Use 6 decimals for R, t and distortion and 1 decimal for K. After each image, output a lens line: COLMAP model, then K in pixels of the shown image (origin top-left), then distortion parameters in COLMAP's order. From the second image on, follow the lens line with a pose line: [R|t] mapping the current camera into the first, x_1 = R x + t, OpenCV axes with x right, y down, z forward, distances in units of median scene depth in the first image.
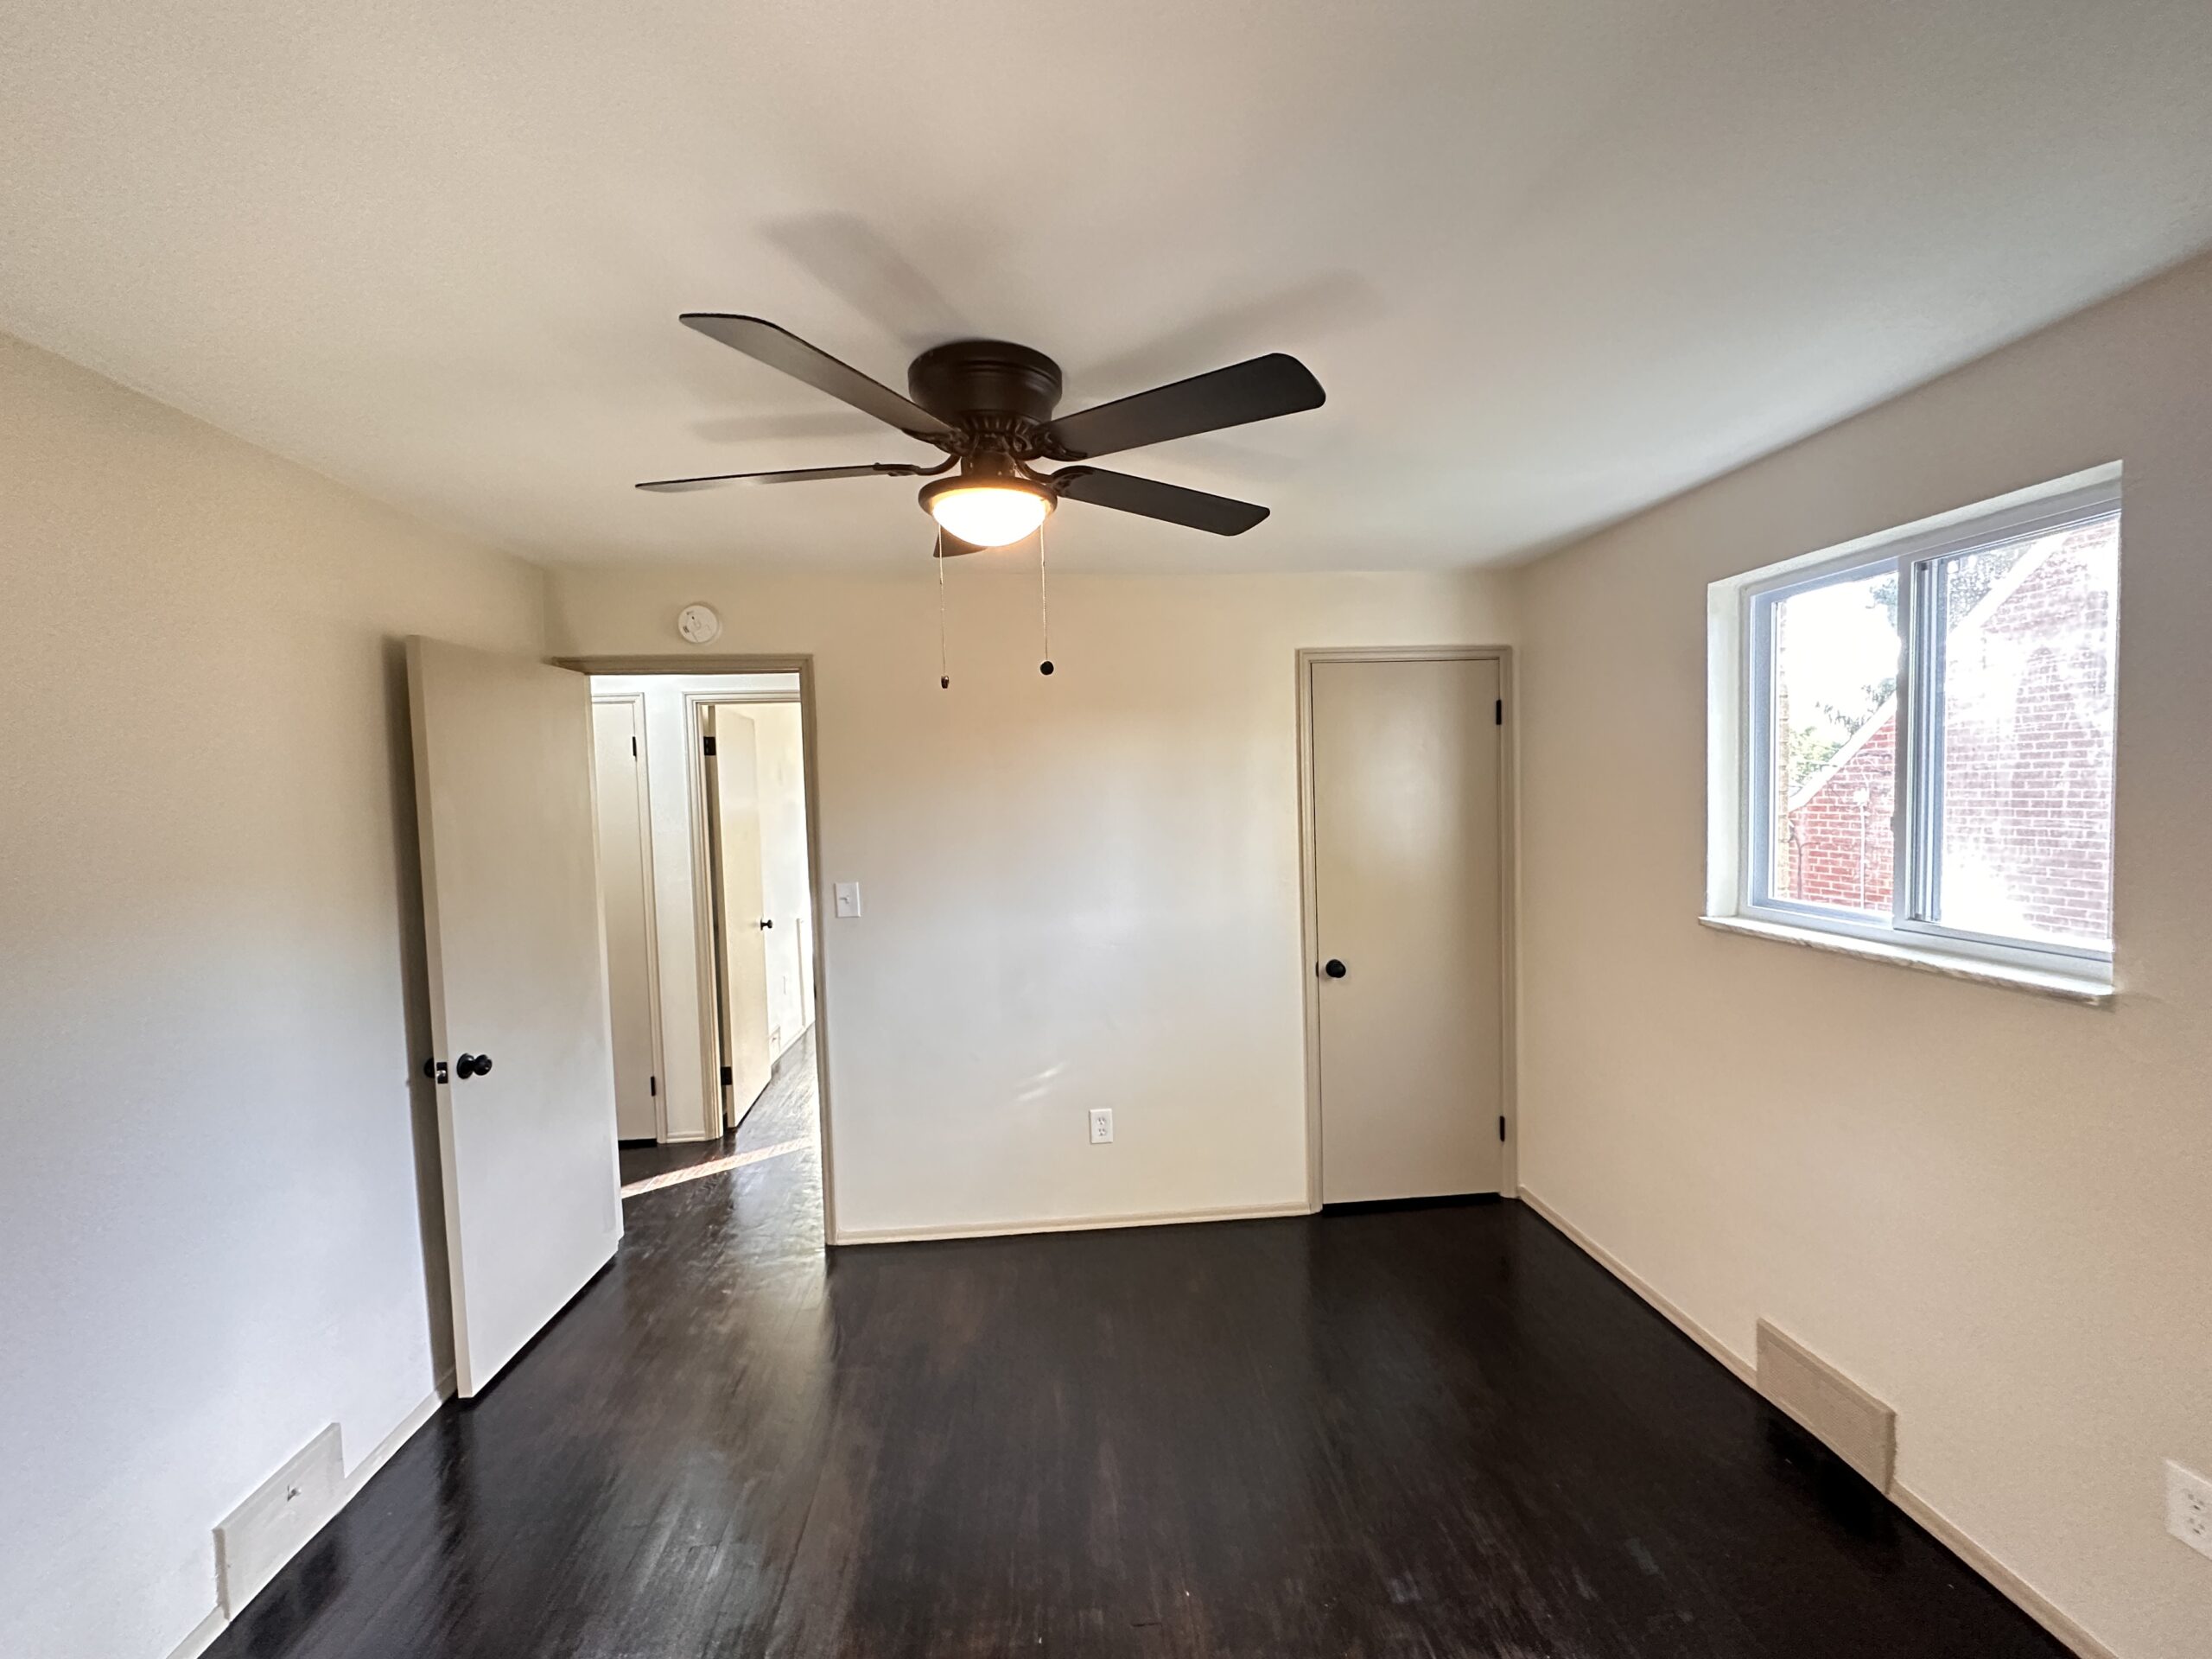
lens RADIAL K [[879.9, 0, 1088.2], [0, 879.9, 834.2], [0, 0, 1]] dist [-0.002640, 0.000086]
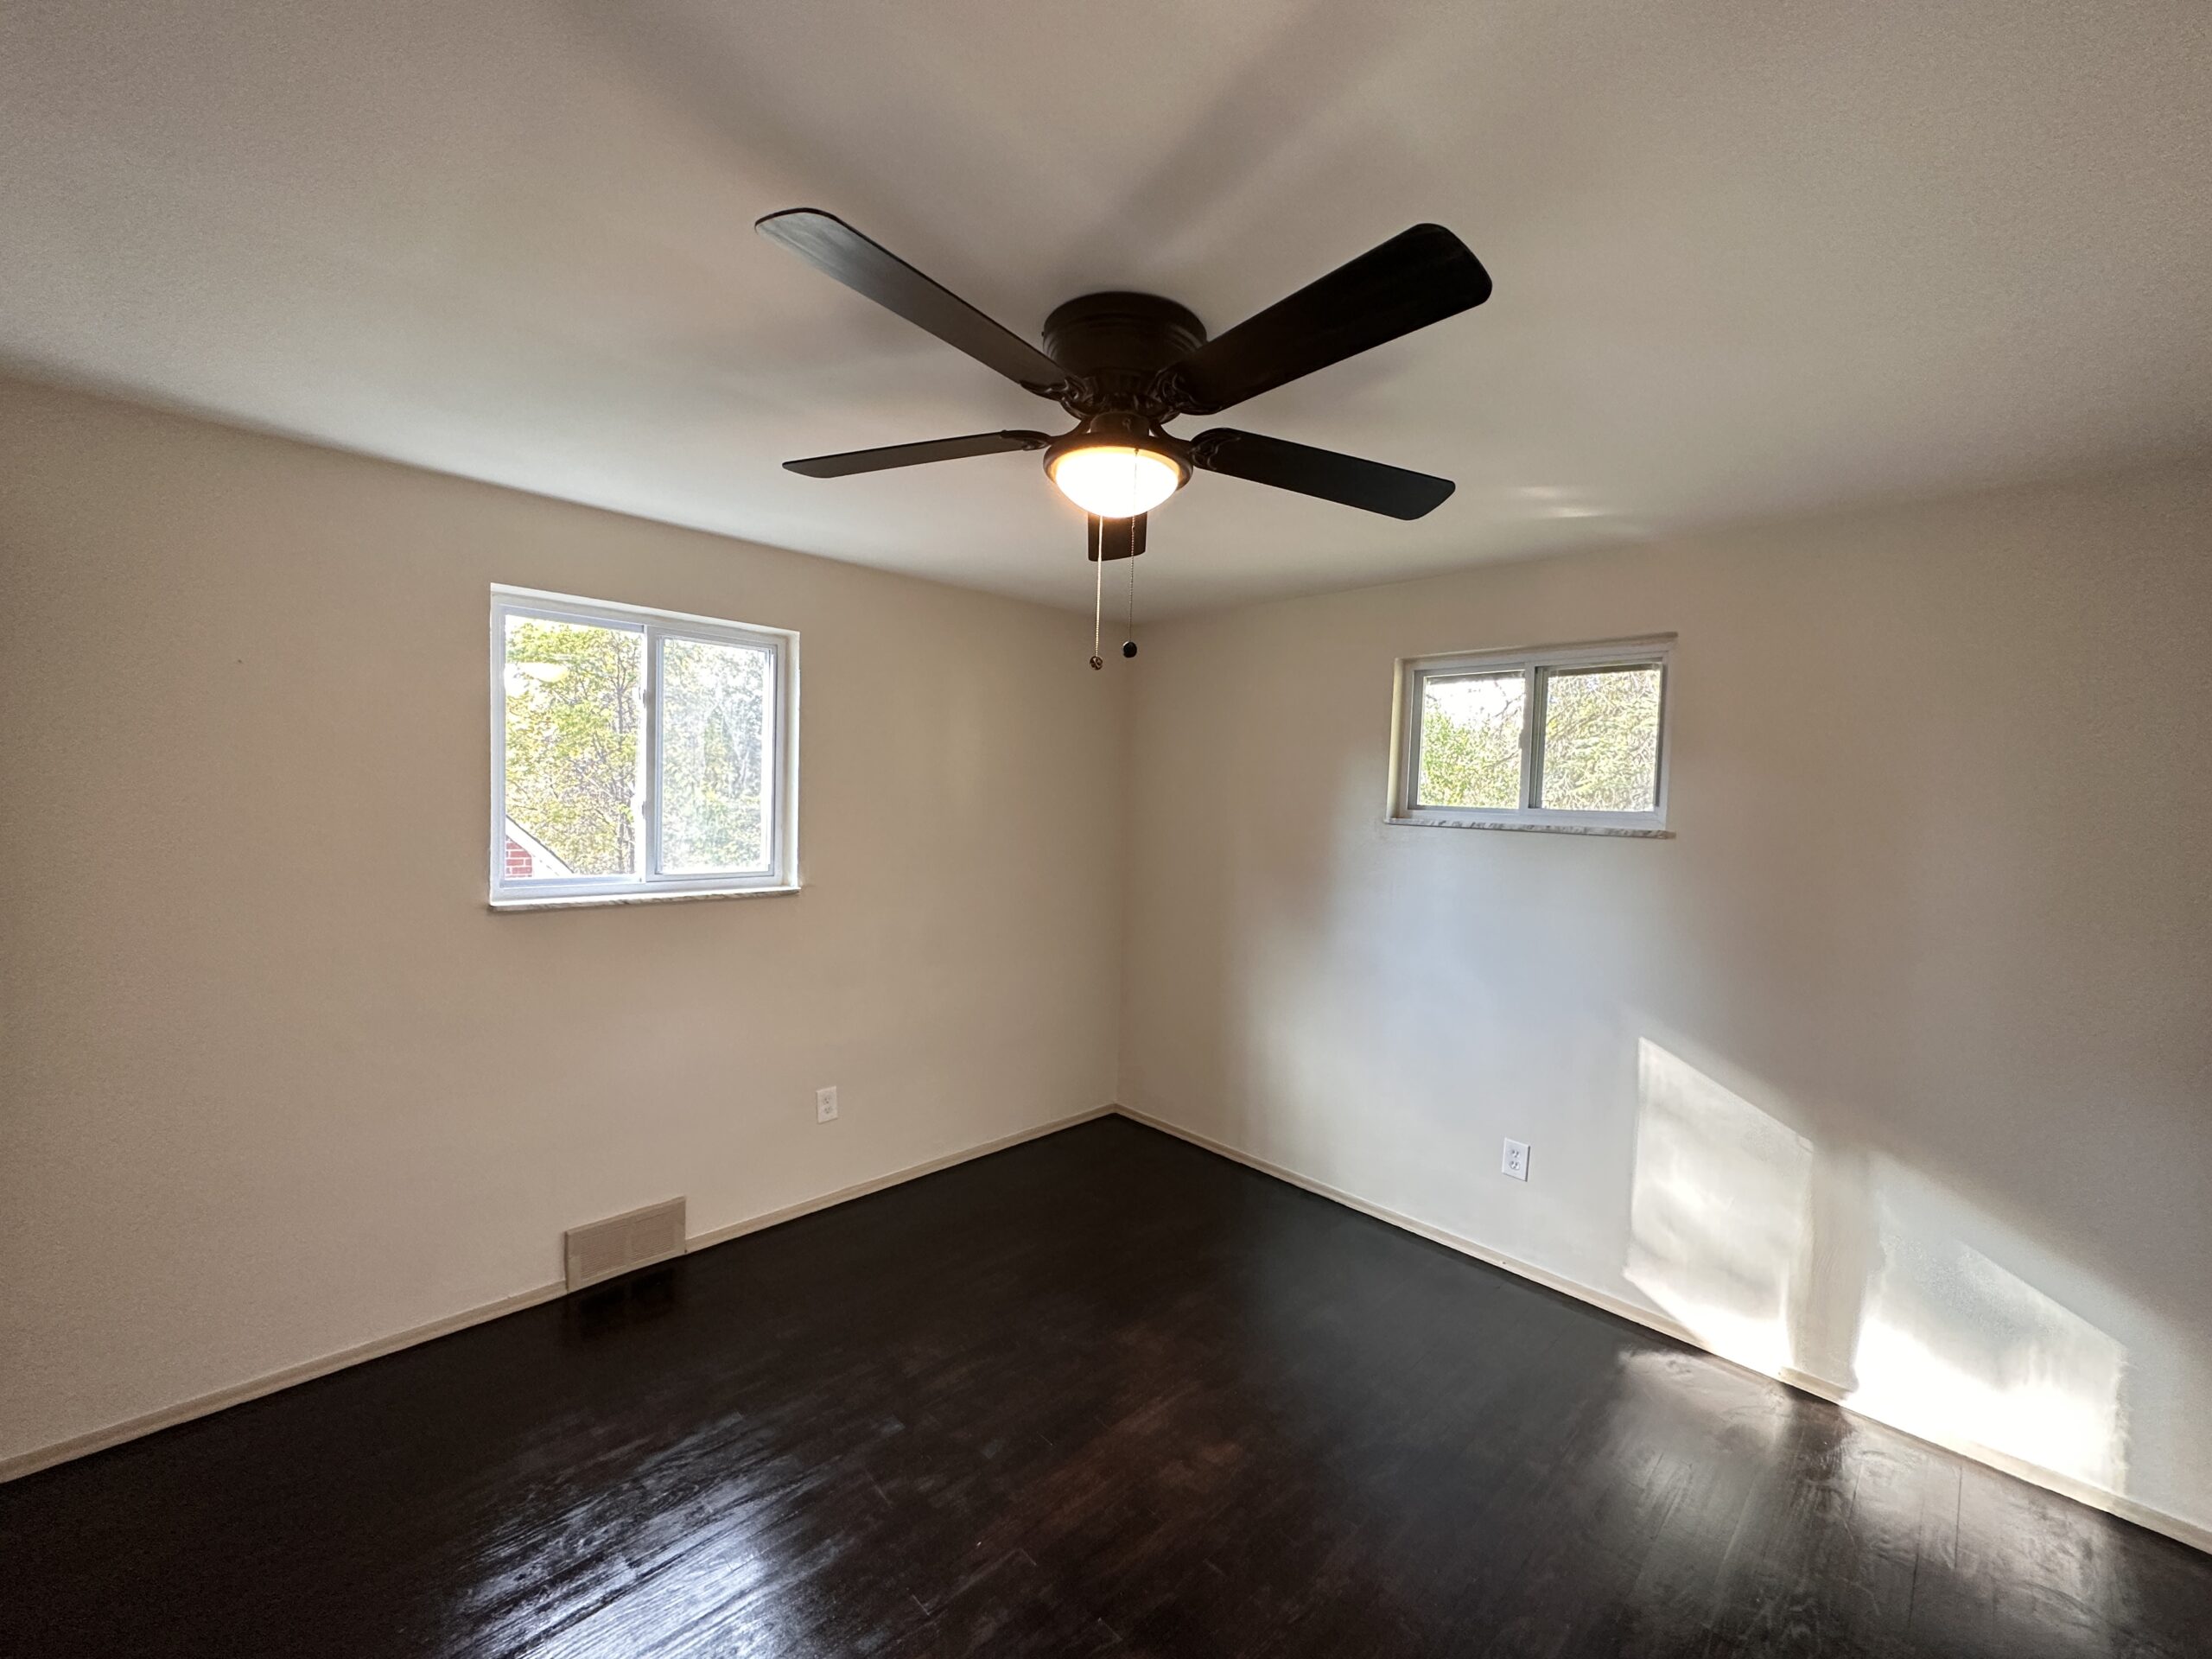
lens RADIAL K [[879.9, 0, 1108.2], [0, 879.9, 839.6], [0, 0, 1]] dist [-0.002640, 0.000086]
pose [[-0.640895, -0.048499, 0.766095, -0.625243], [0.014402, 0.997067, 0.075169, -0.055243], [-0.767493, 0.059208, -0.638317, 1.235540]]
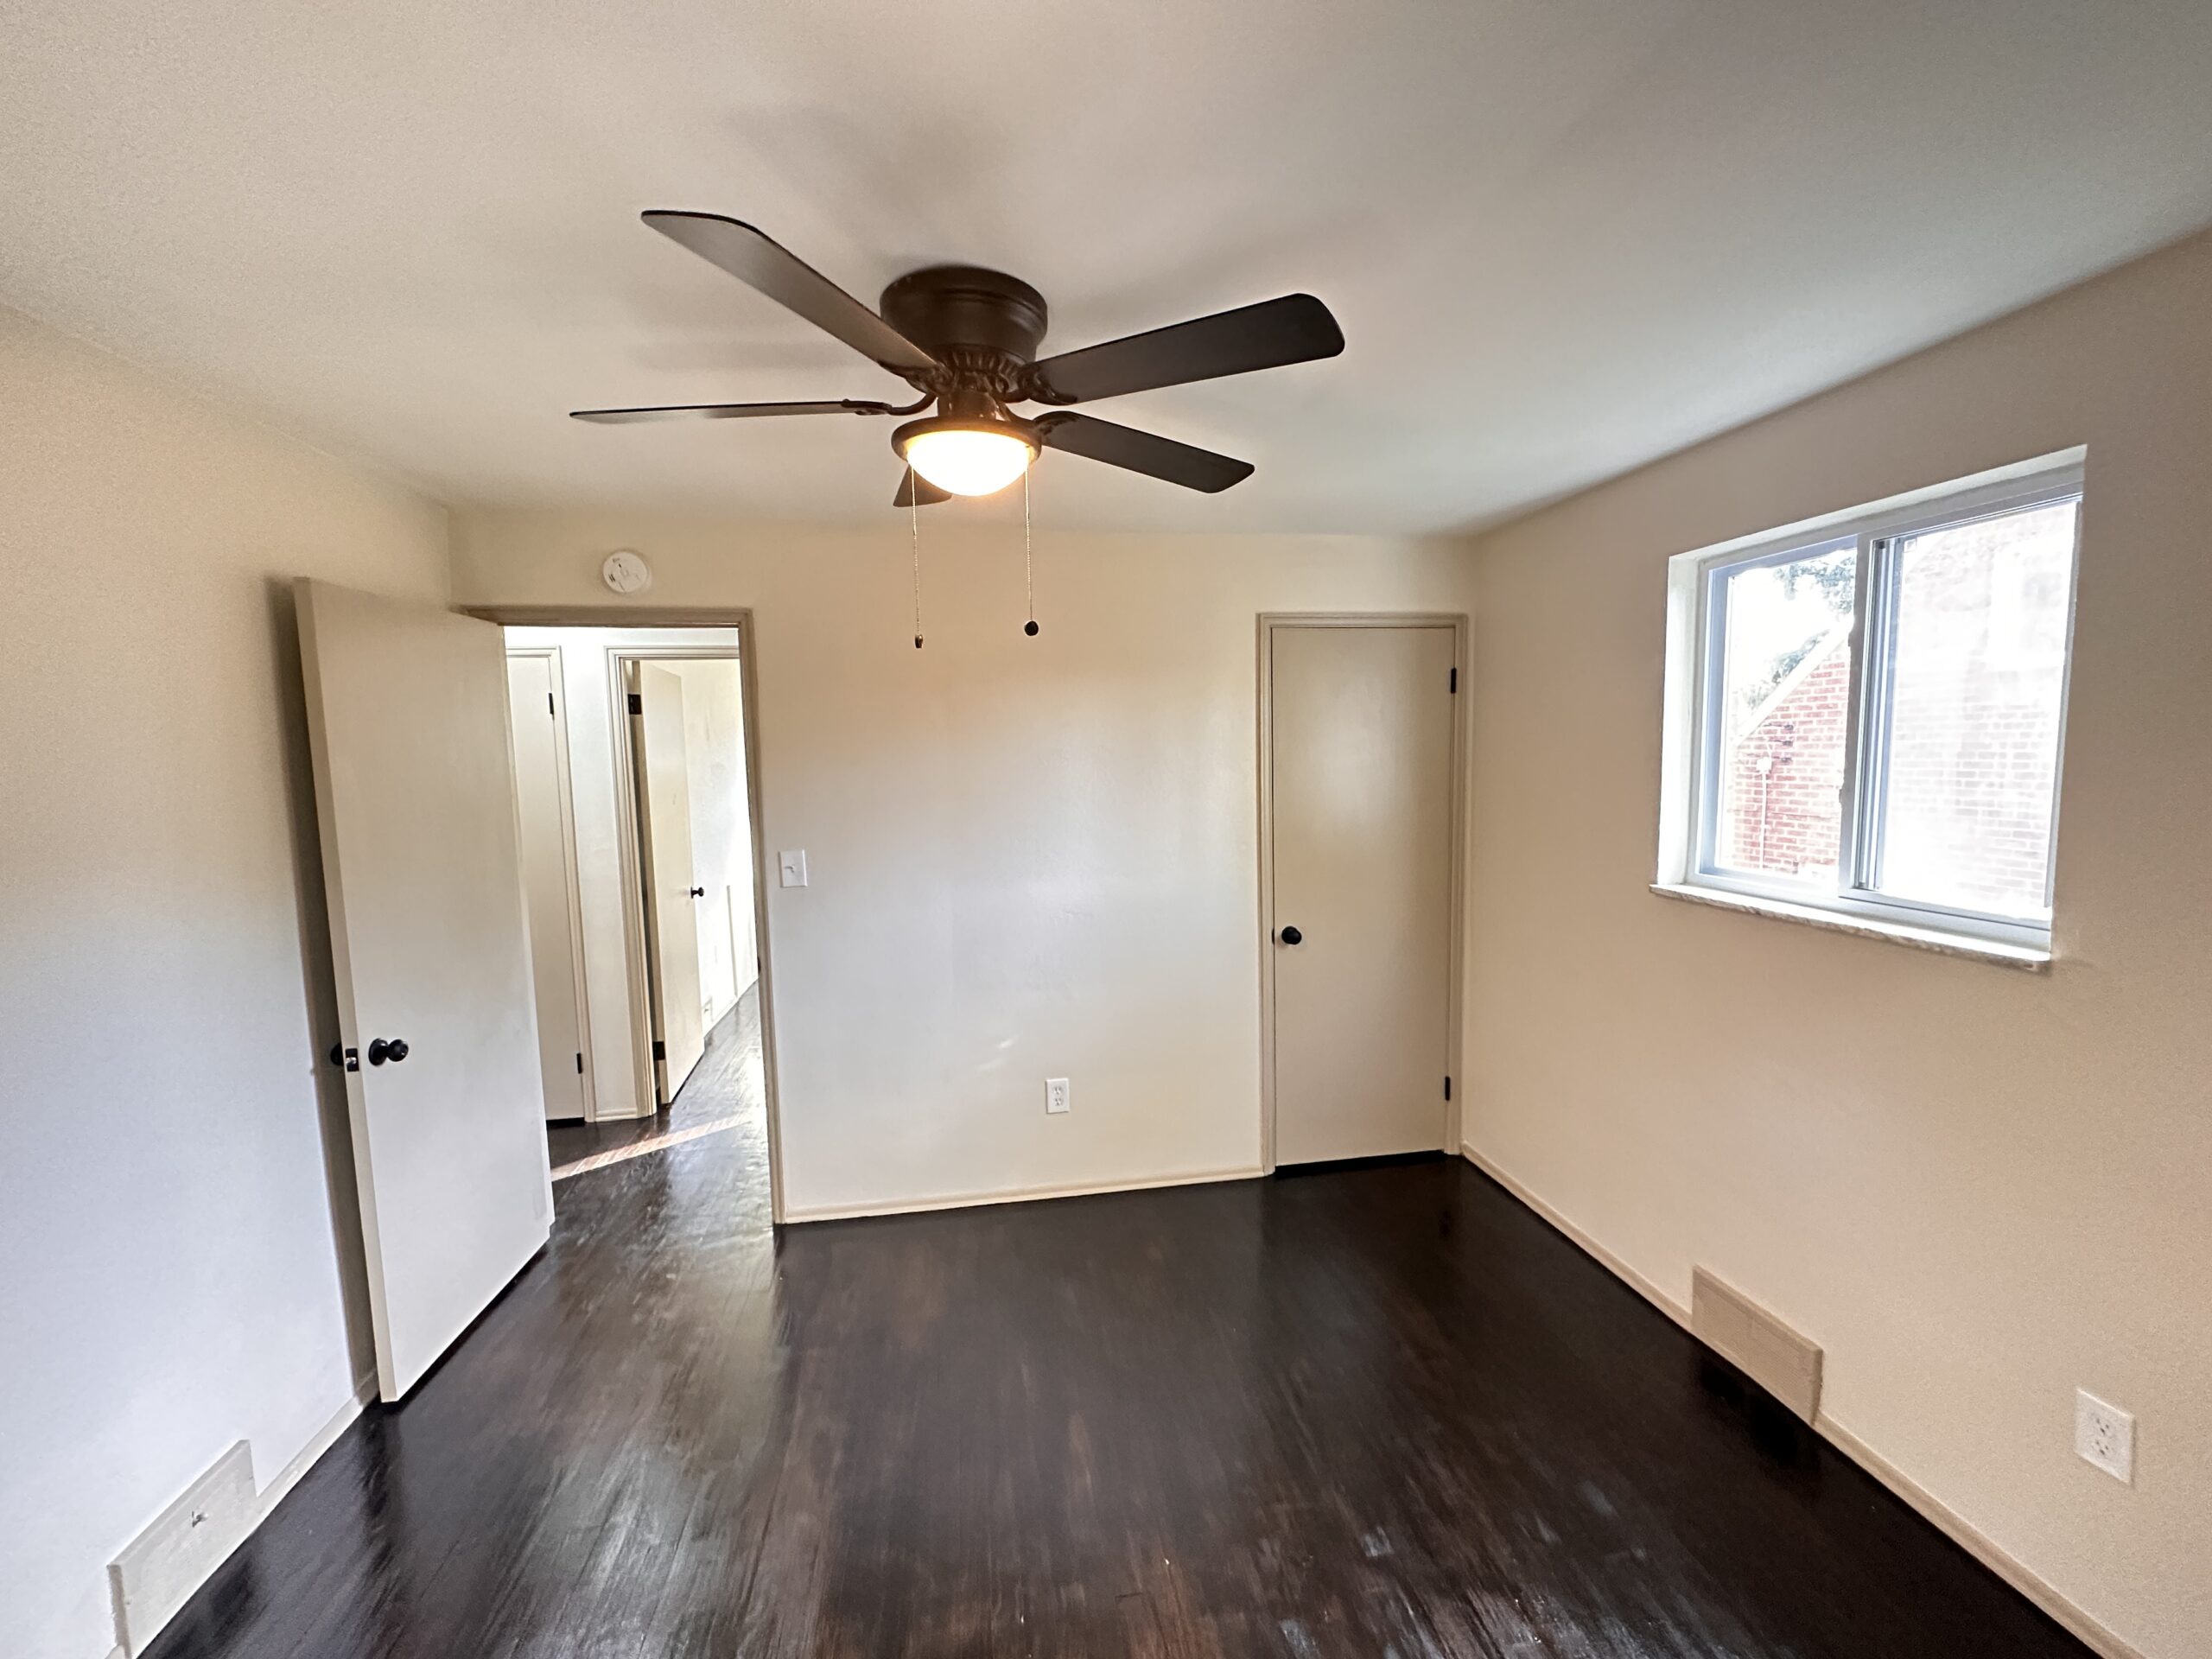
lens RADIAL K [[879.9, 0, 1087.2], [0, 879.9, 834.1], [0, 0, 1]] dist [-0.002640, 0.000086]
pose [[0.996644, -0.000024, 0.081857, -0.049047], [-0.003502, 0.999072, 0.042926, -0.007219], [-0.081782, -0.043069, 0.995719, 0.036365]]
